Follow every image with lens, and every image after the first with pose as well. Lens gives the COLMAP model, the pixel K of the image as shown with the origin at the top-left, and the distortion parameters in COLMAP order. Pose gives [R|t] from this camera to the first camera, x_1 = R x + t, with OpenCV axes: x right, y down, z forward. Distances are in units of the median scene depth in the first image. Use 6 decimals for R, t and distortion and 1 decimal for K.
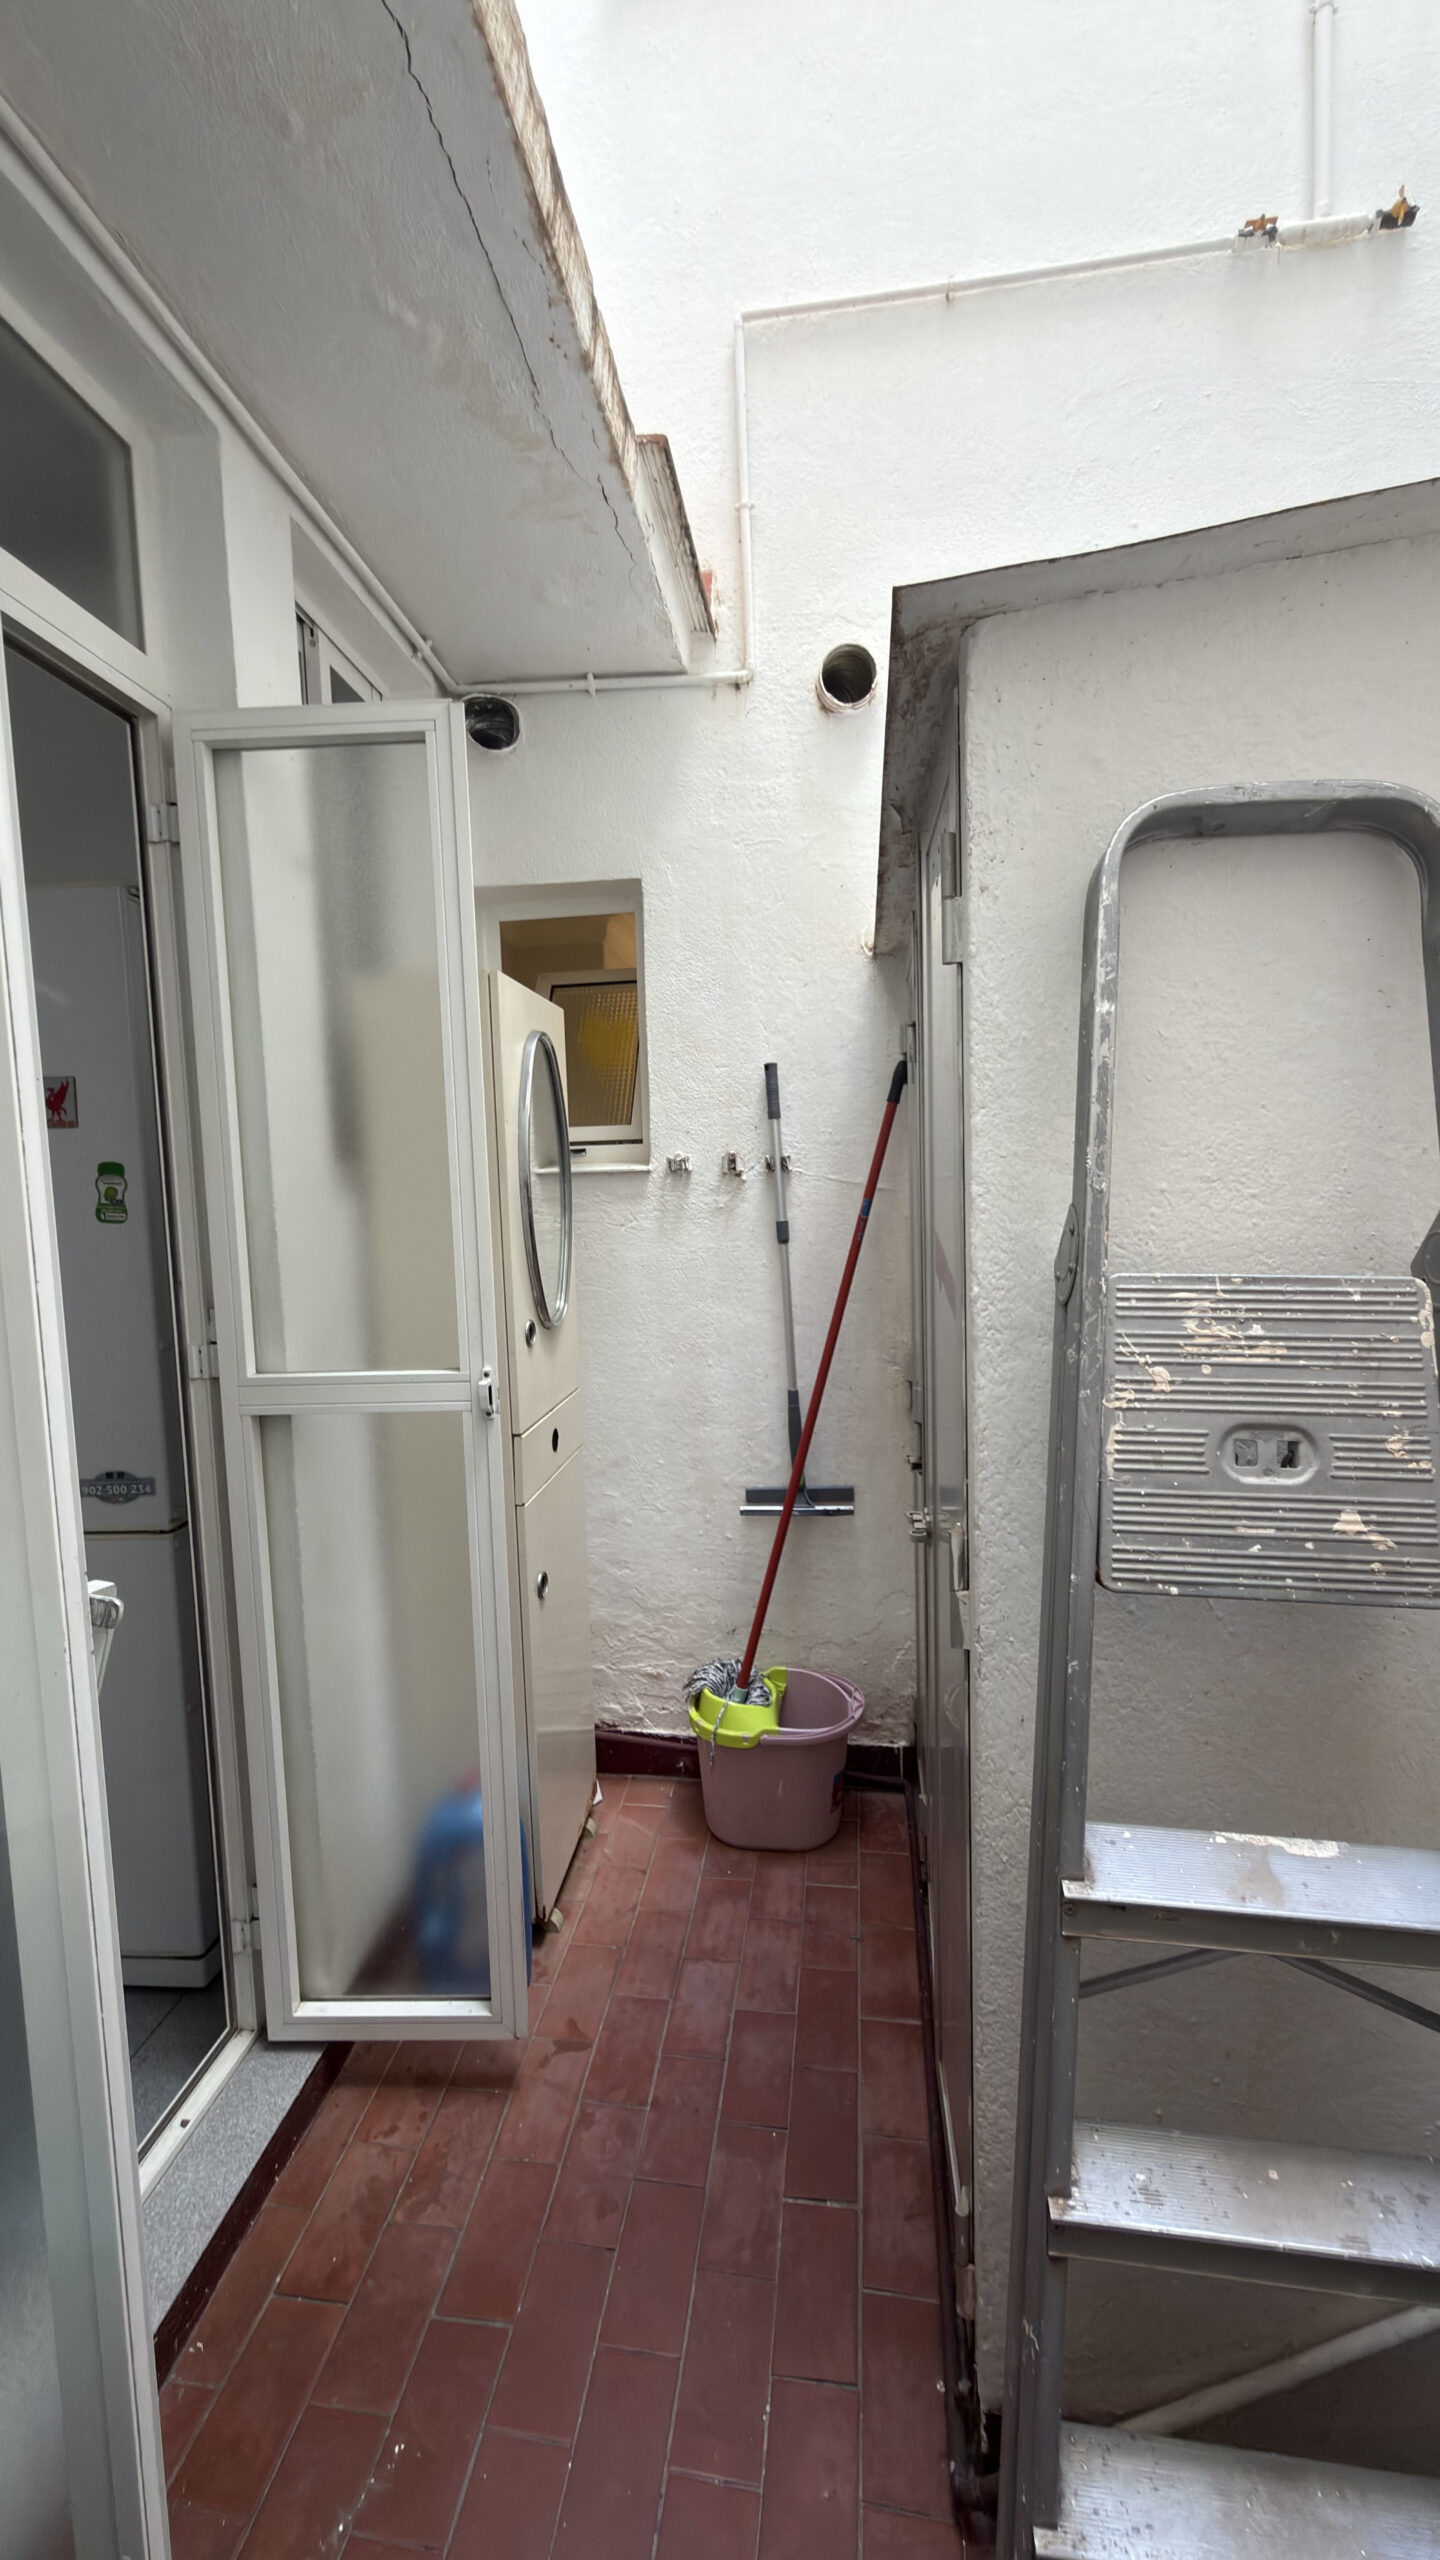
lens RADIAL K [[1032.5, 0, 726.0], [0, 1032.5, 1284.2], [0, 0, 1]] dist [0.003459, -0.000172]
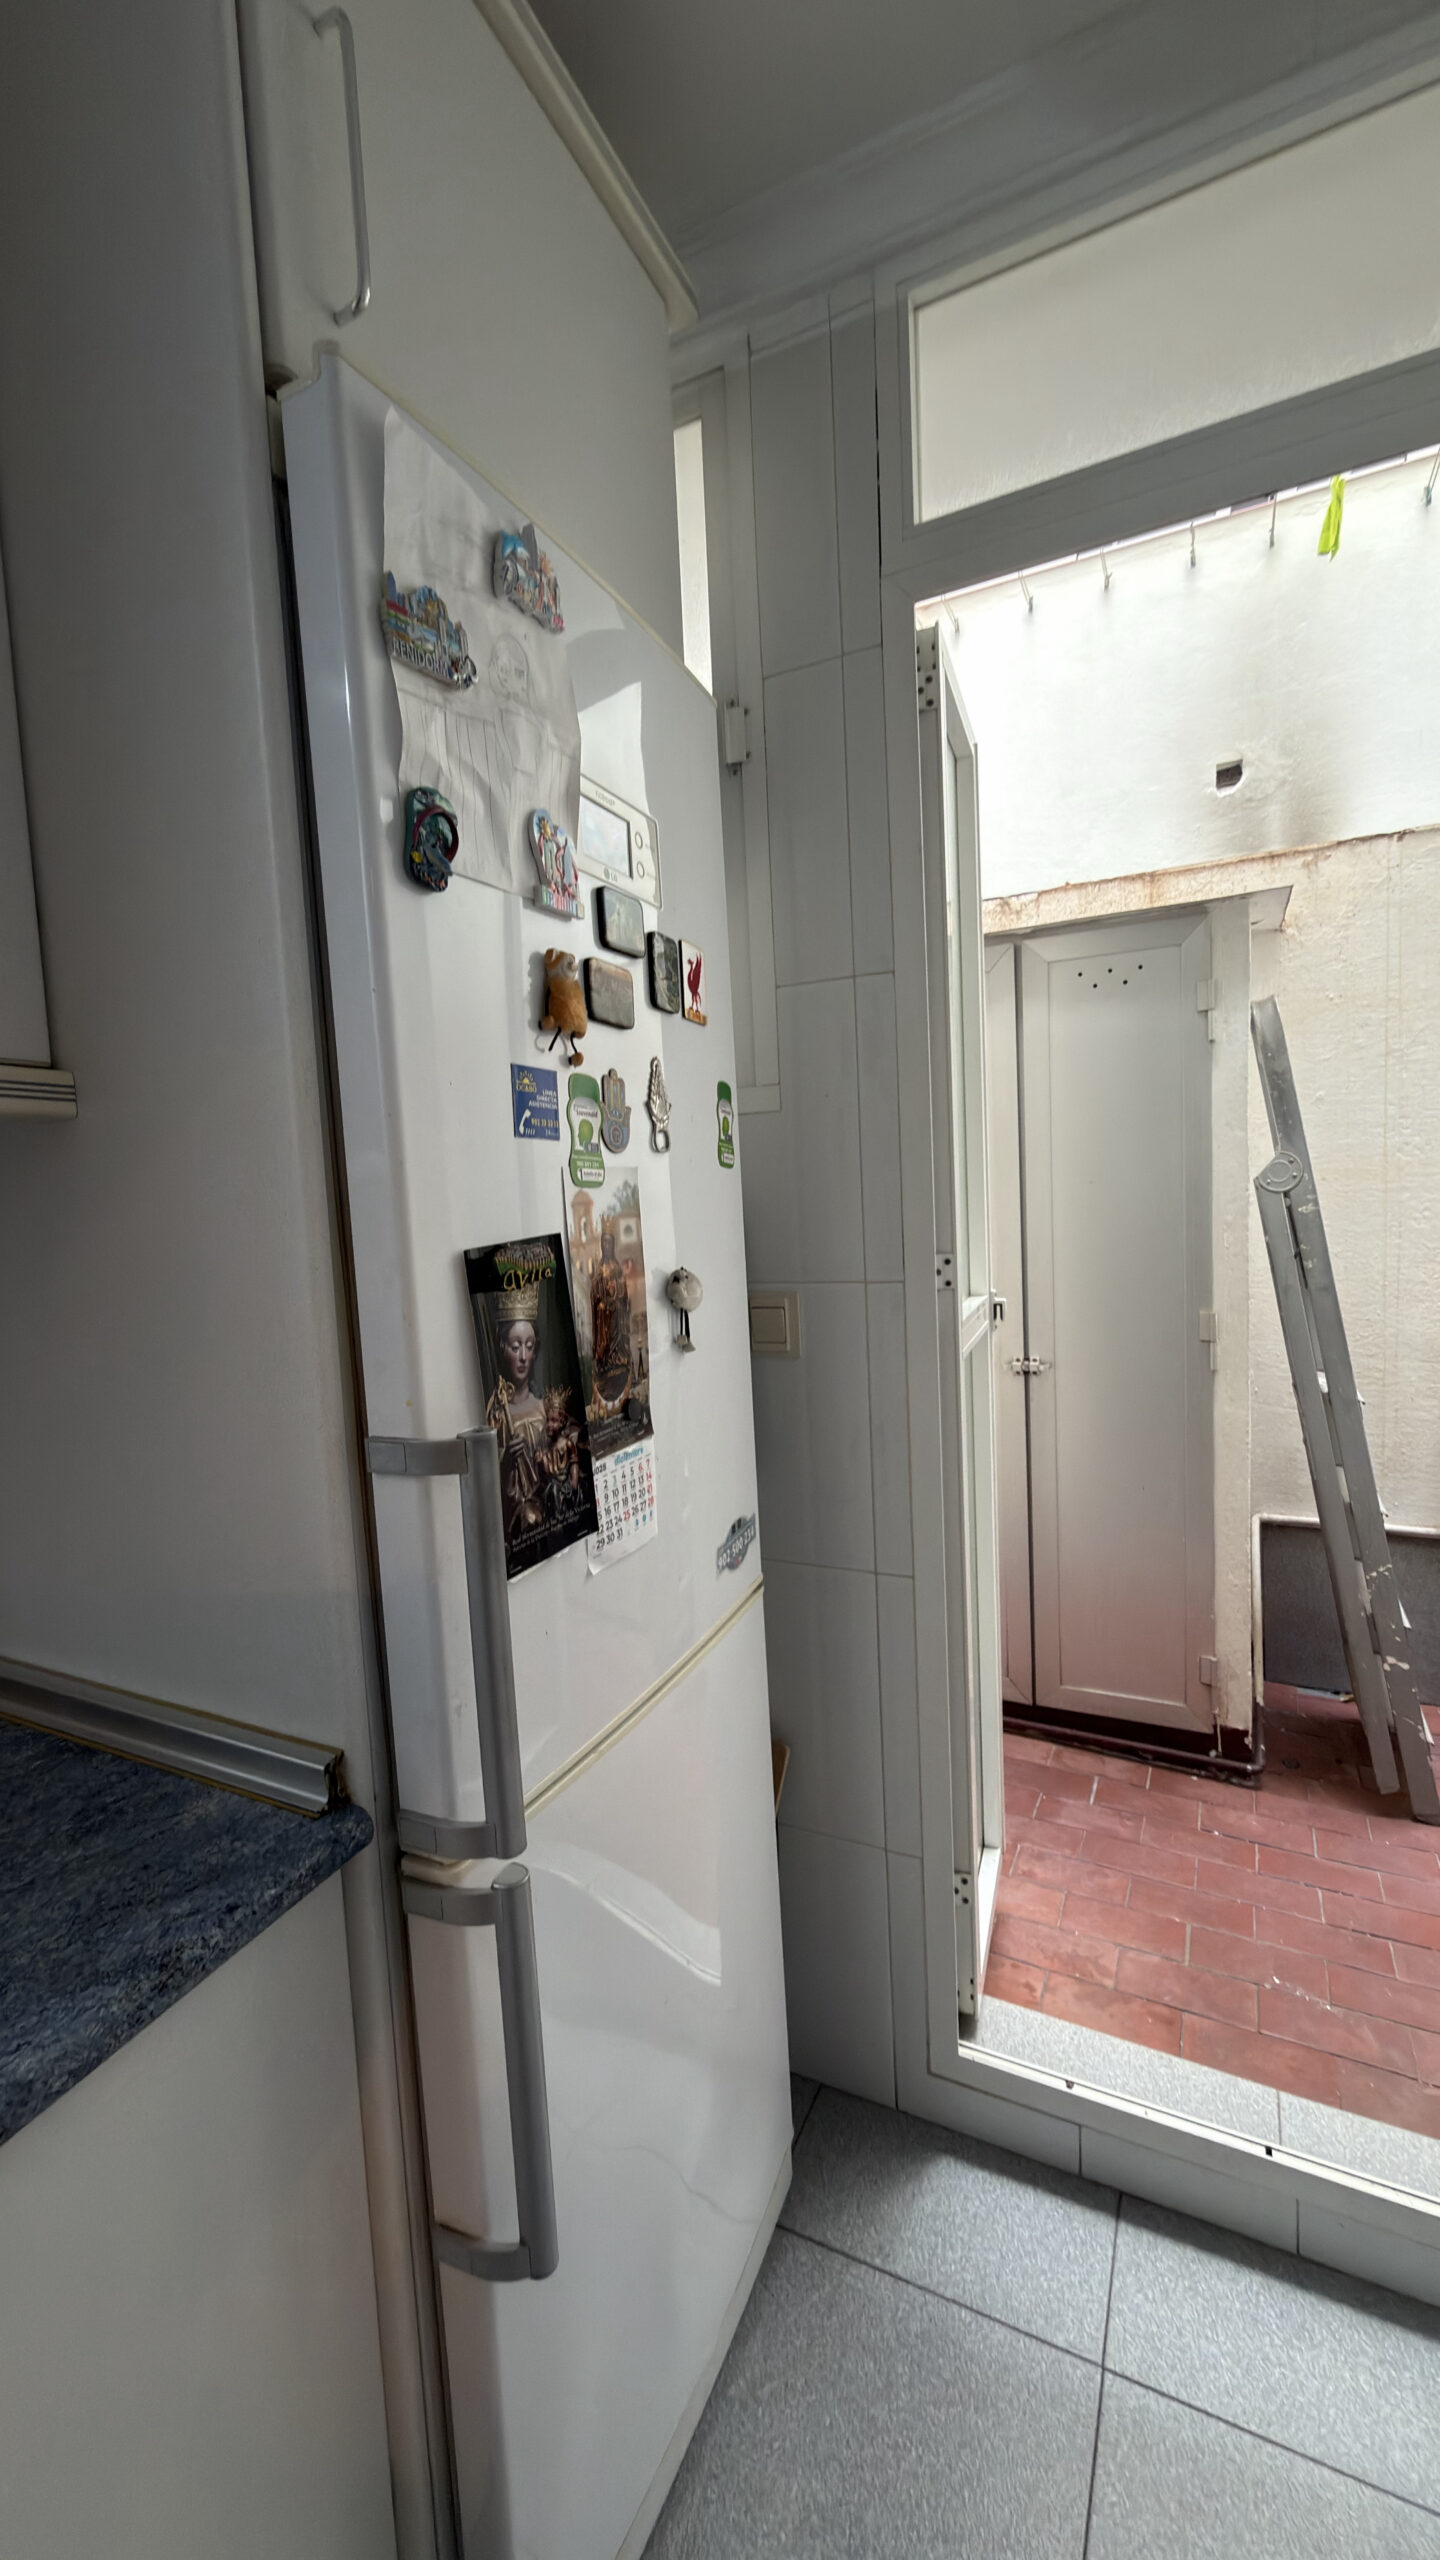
lens RADIAL K [[1032.5, 0, 726.5], [0, 1032.5, 1284.7], [0, 0, 1]] dist [0.003459, -0.000172]
pose [[0.313964, -0.075867, 0.946399, -1.458855], [0.124735, 0.991458, 0.038099, -0.008448], [-0.941205, 0.106087, 0.320746, 0.898335]]
